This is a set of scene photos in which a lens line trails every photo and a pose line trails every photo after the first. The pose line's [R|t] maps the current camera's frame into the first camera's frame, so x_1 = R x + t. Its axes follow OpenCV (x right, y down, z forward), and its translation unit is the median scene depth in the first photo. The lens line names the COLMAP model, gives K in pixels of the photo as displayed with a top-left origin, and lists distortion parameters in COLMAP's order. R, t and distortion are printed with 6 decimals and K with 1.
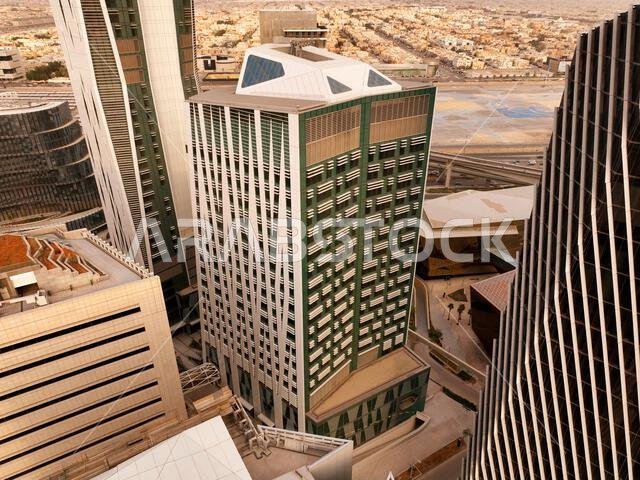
lens RADIAL K [[443.9, 0, 323.9], [0, 443.9, 242.0], [0, 0, 1]] dist [-0.005445, -0.003717]
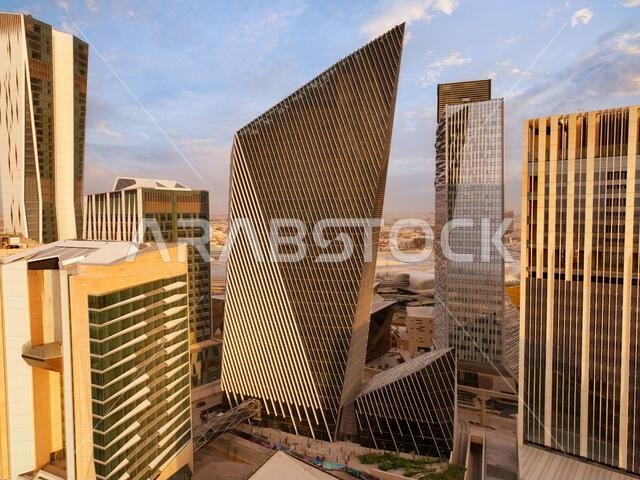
lens RADIAL K [[442.9, 0, 320.0], [0, 442.9, 240.0], [0, 0, 1]] dist [0.008509, 0.000583]
pose [[0.954154, -0.030098, 0.297799, 0.097390], [0.155141, 0.900584, -0.406054, 0.745796], [-0.255972, 0.433639, 0.863965, -0.841415]]
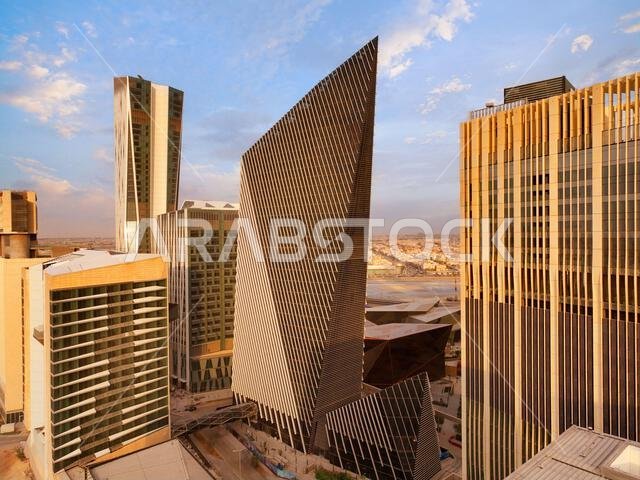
lens RADIAL K [[442.9, 0, 320.0], [0, 442.9, 240.0], [0, 0, 1]] dist [0.008509, 0.000583]
pose [[0.997587, -0.012207, -0.068351, 0.663260], [-0.021633, 0.880781, -0.473029, 0.823123], [0.065977, 0.473366, 0.878391, -0.927103]]
